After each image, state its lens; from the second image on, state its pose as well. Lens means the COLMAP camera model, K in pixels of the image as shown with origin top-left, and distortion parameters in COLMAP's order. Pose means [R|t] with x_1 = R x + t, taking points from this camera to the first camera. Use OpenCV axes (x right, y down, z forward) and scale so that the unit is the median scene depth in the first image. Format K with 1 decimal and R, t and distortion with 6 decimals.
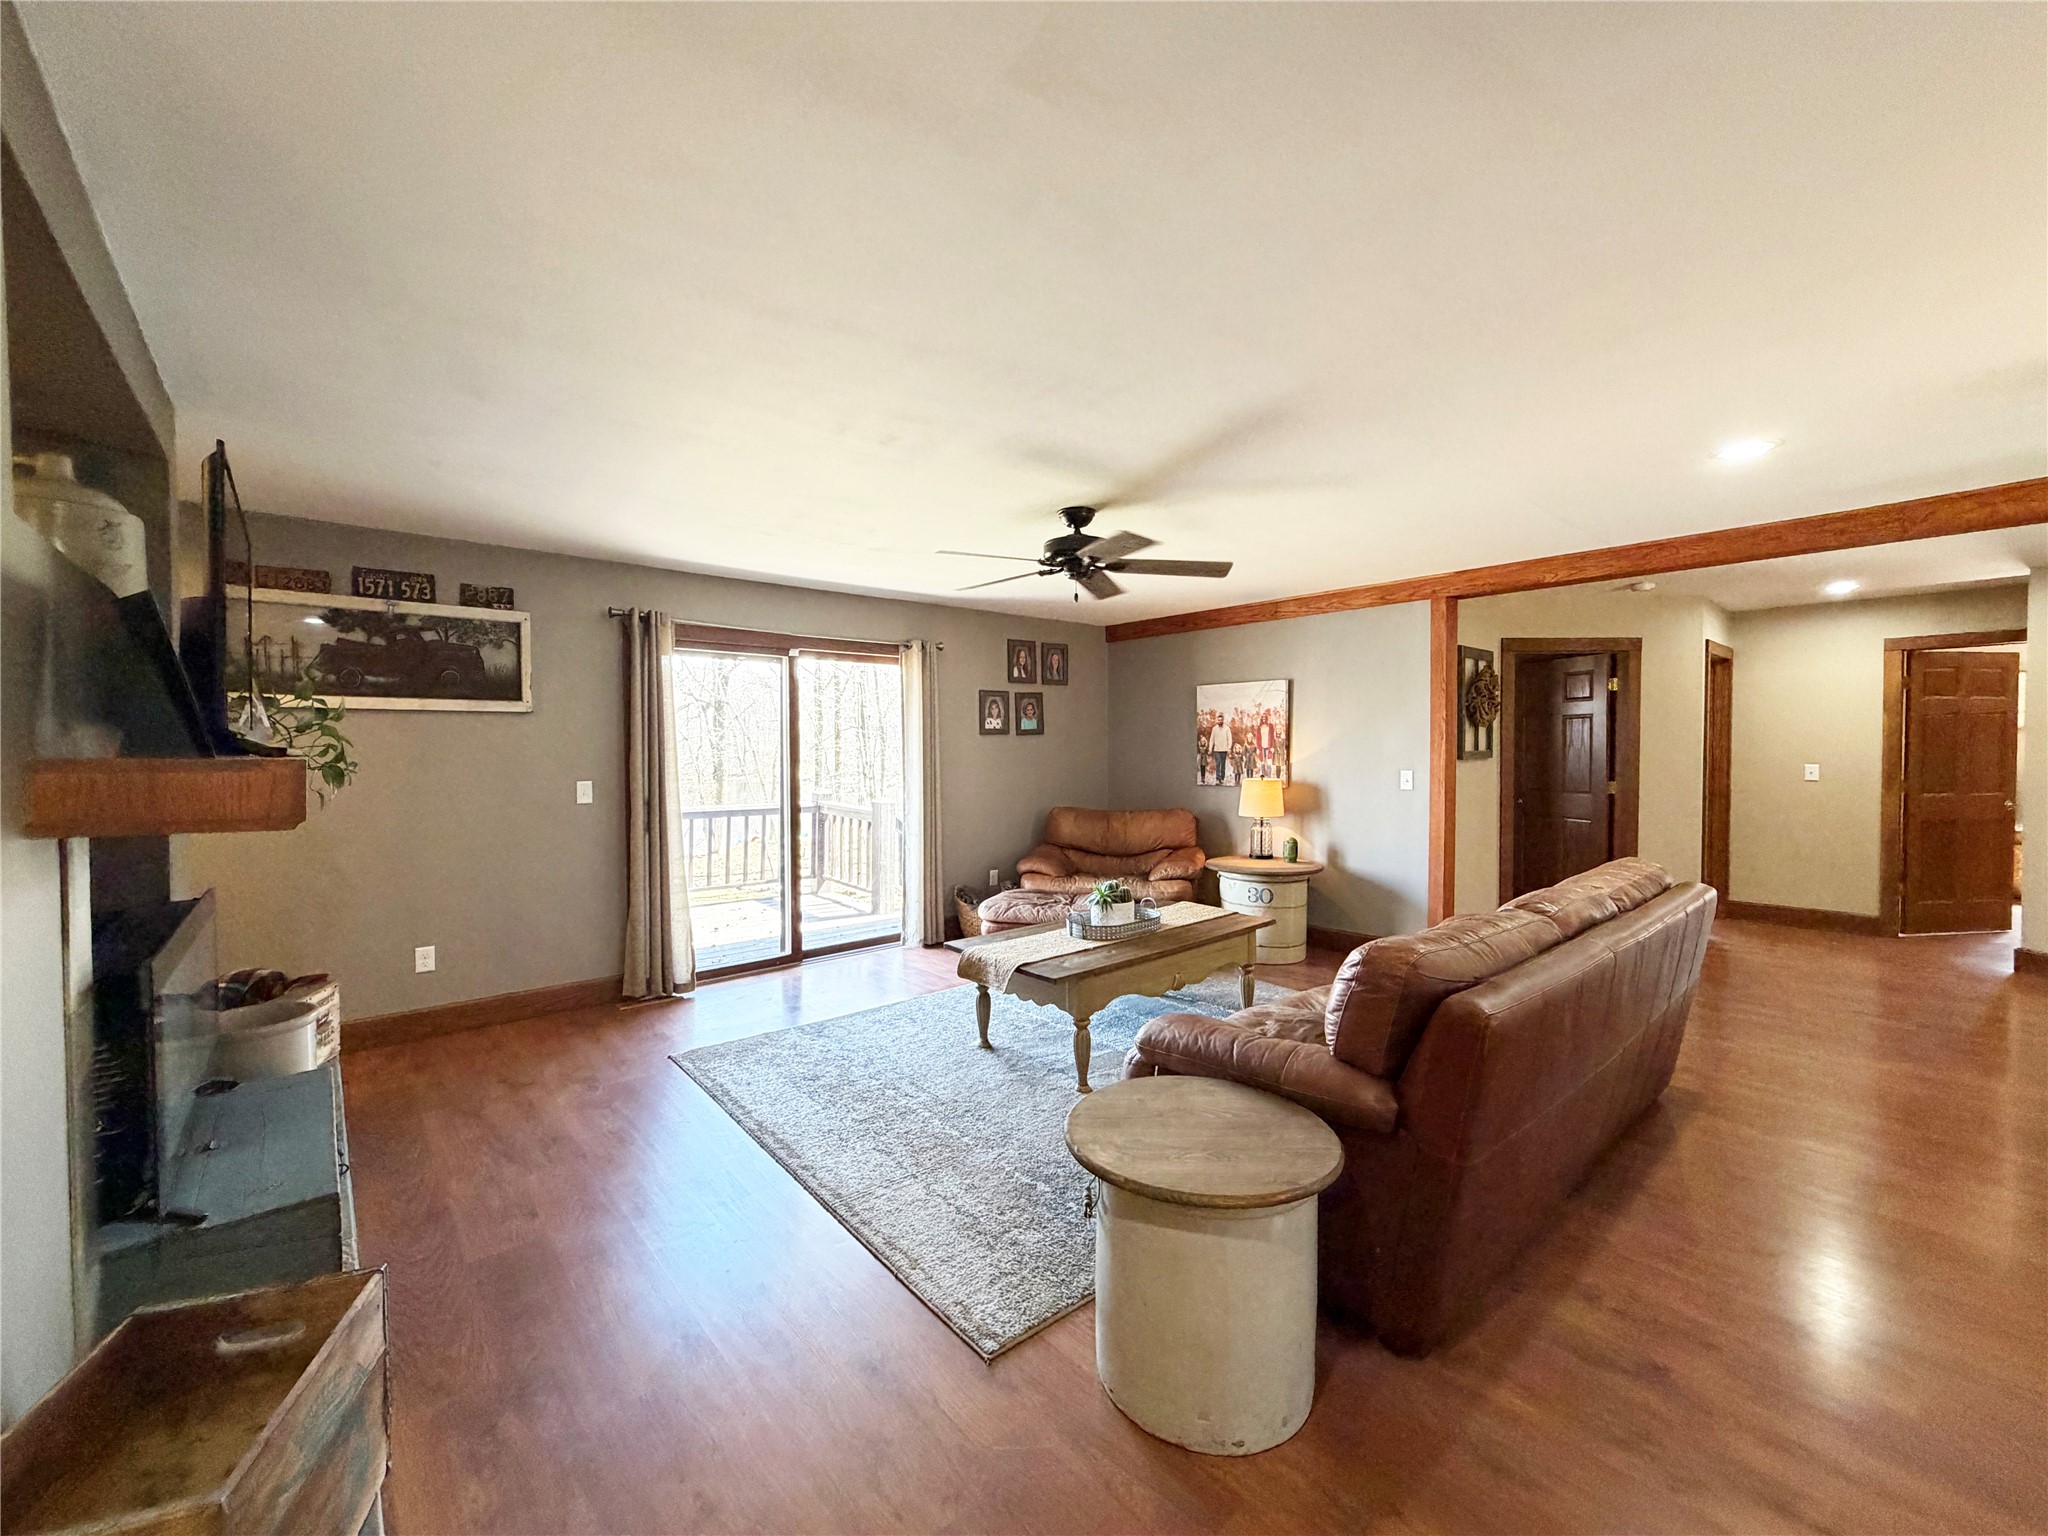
lens RADIAL K [[815.1, 0, 1017.9], [0, 815.1, 769.0], [0, 0, 1]] dist [-0.000390, 0.000297]
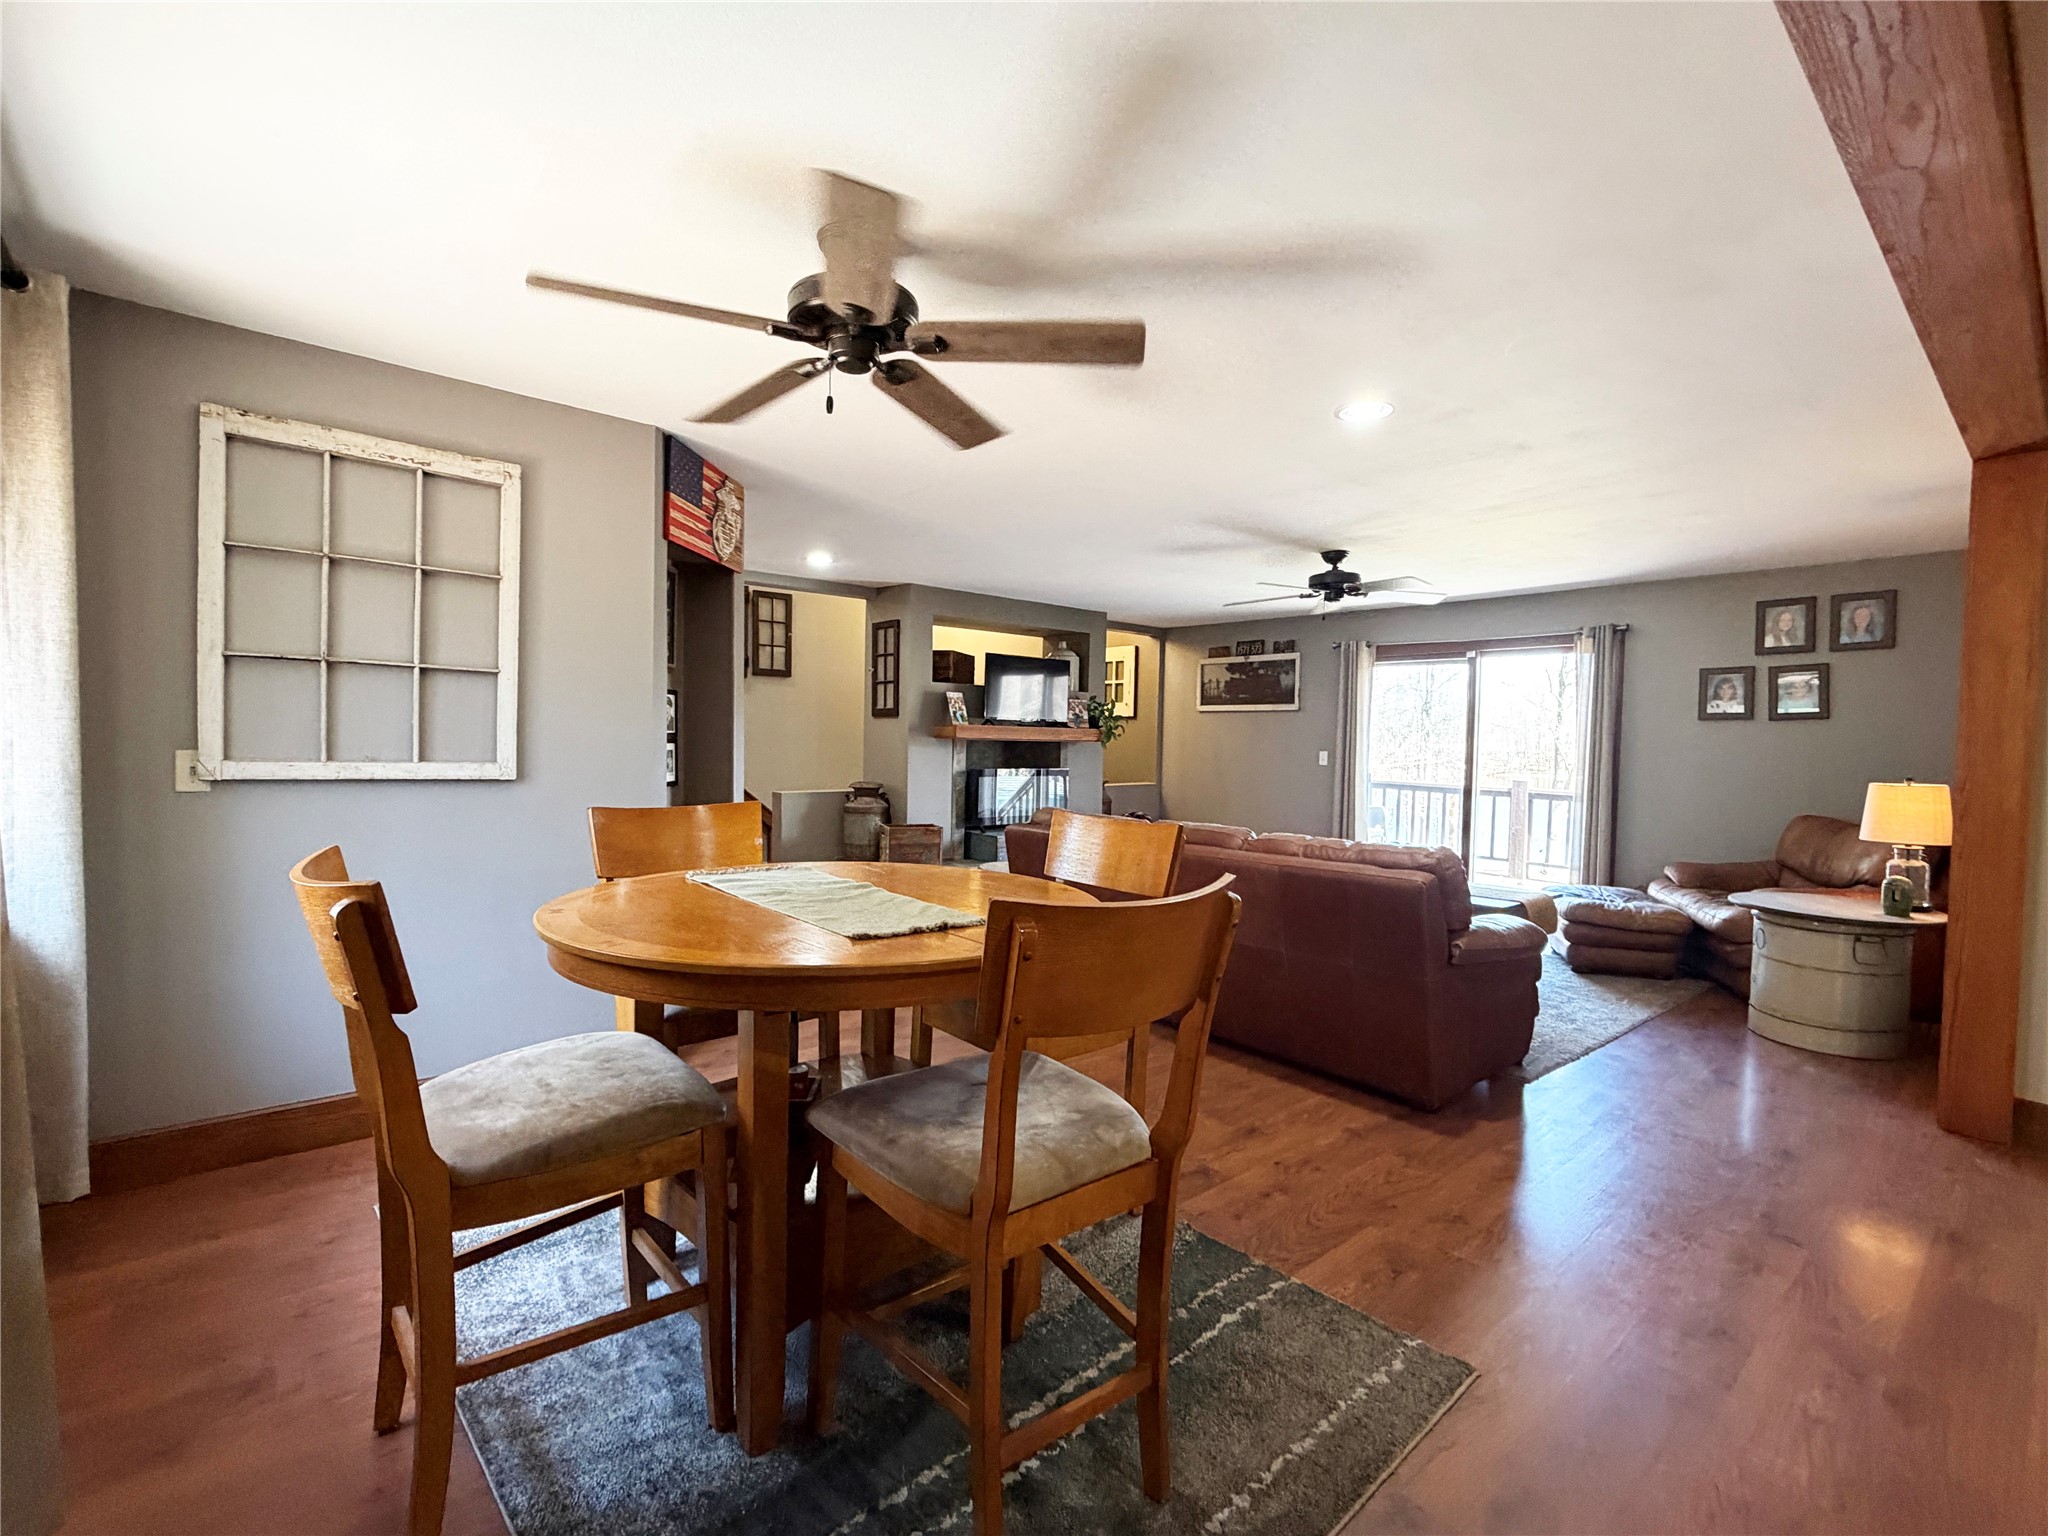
lens RADIAL K [[912.4, 0, 1024.0], [0, 912.4, 768.0], [0, 0, 1]] dist [-0.000860, 0.000206]
pose [[0.005346, 0.038767, -0.999234, 1.227107], [-0.044942, 0.998248, 0.038488, 0.004964], [0.998975, 0.044702, 0.007079, 0.371711]]
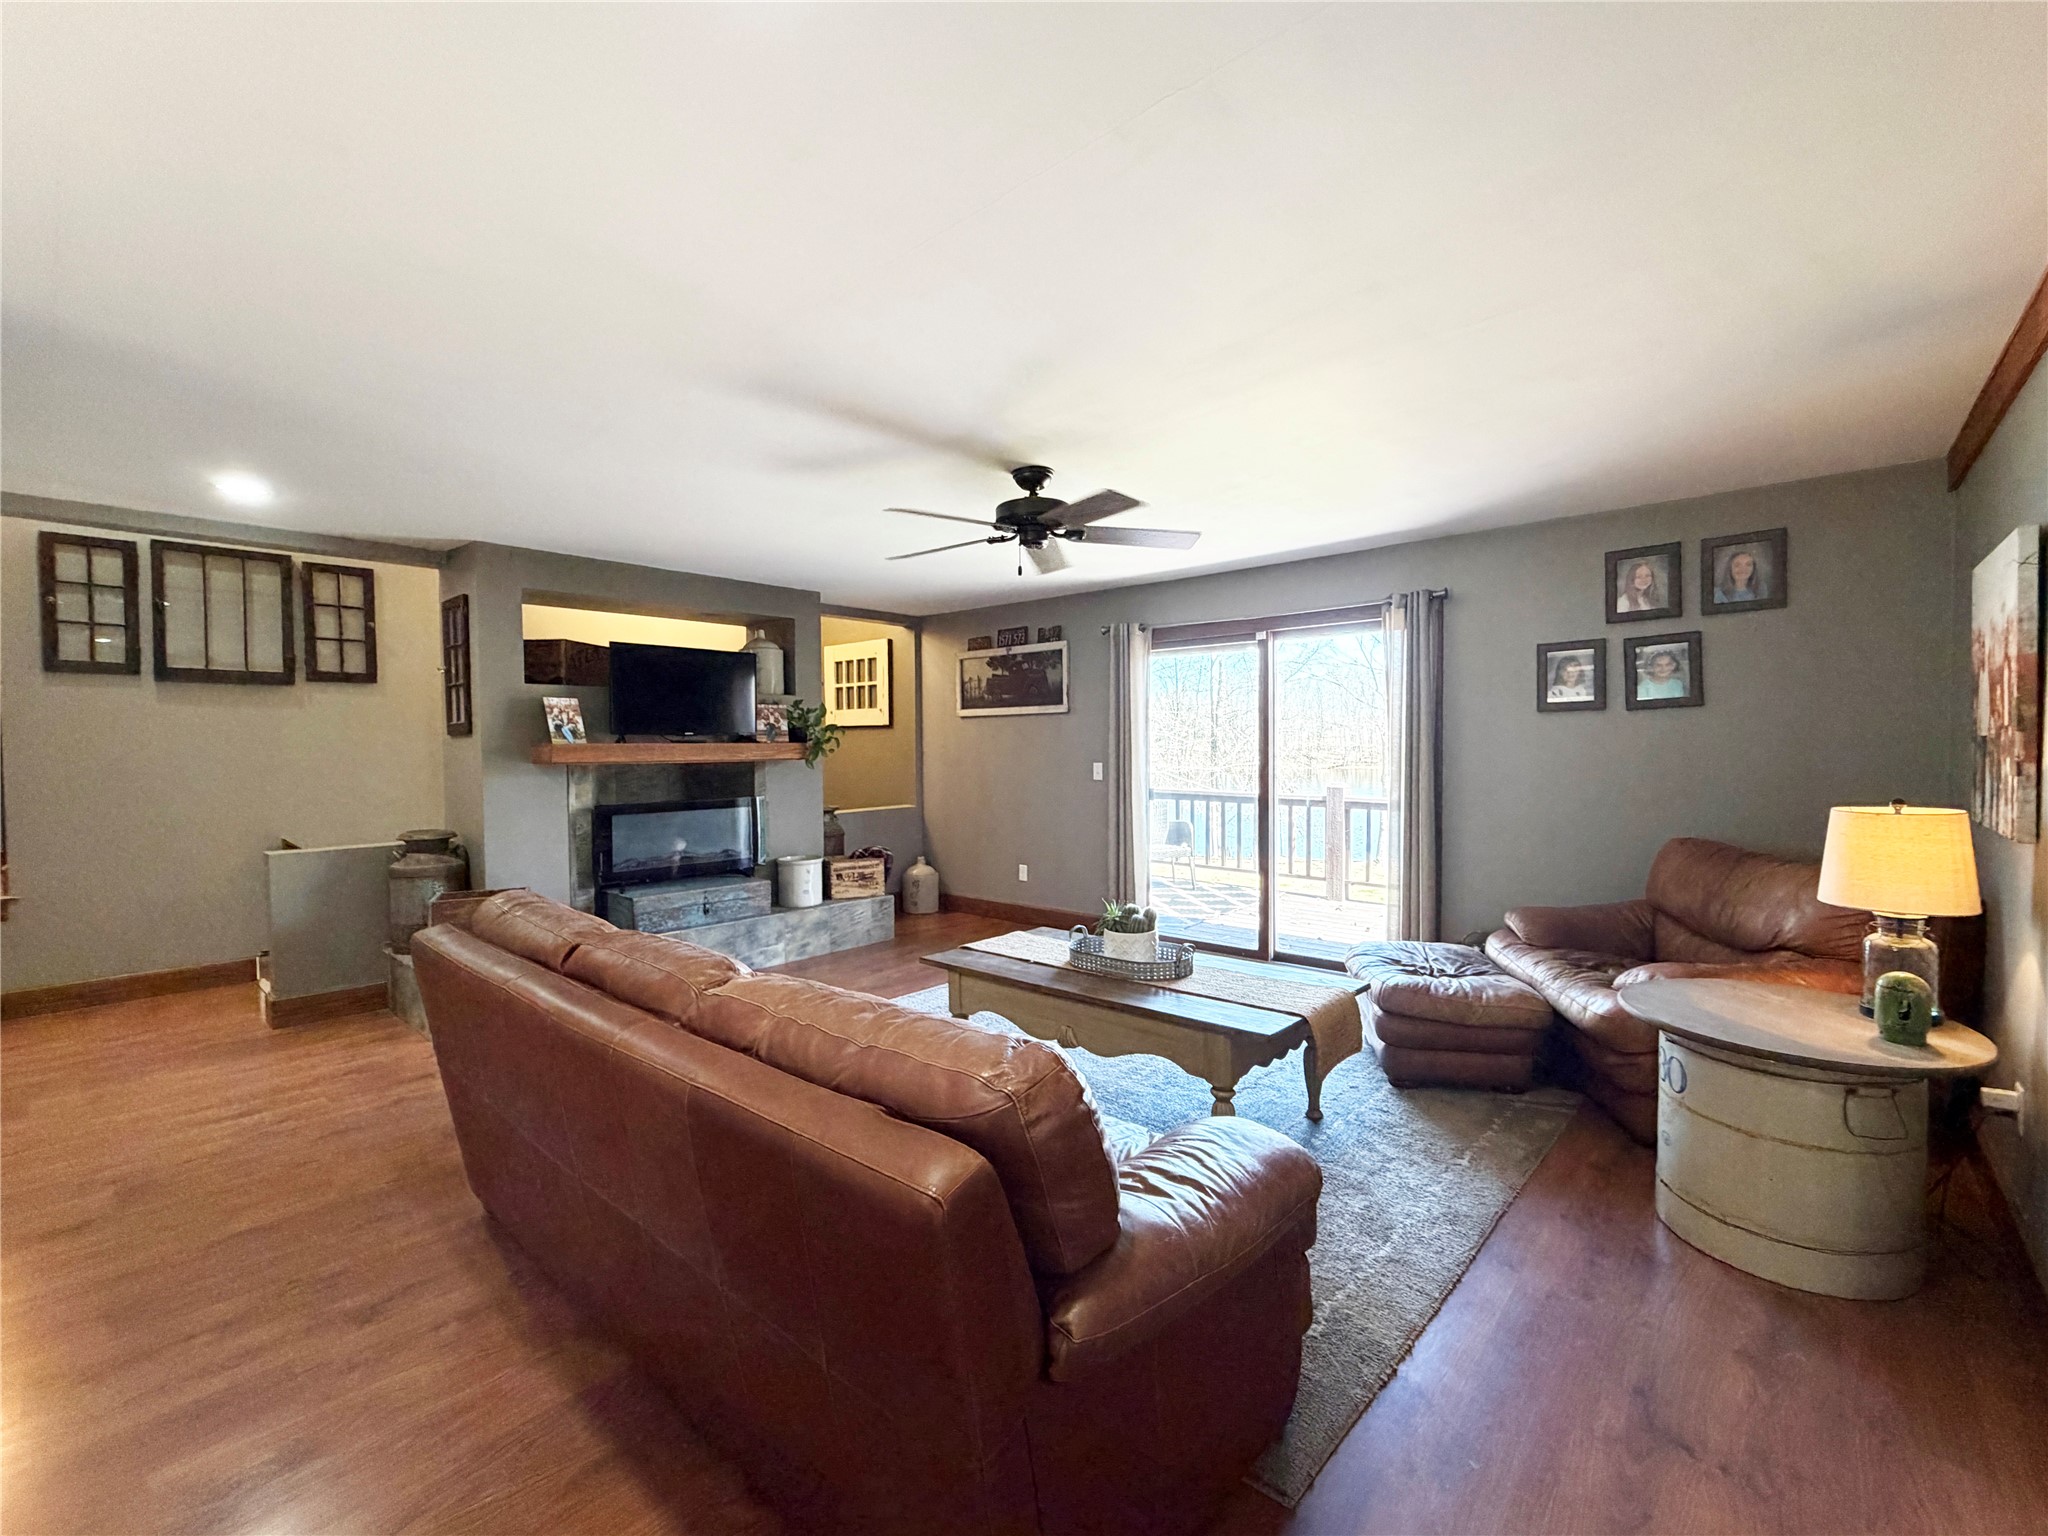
lens RADIAL K [[863.6, 0, 1024.0], [0, 863.6, 768.0], [0, 0, 1]] dist [-0.000088, -0.000260]
pose [[0.136460, 0.030342, -0.990181, 0.782323], [-0.016965, 0.999456, 0.028288, -0.013041], [0.990500, 0.012938, 0.136900, 0.660778]]
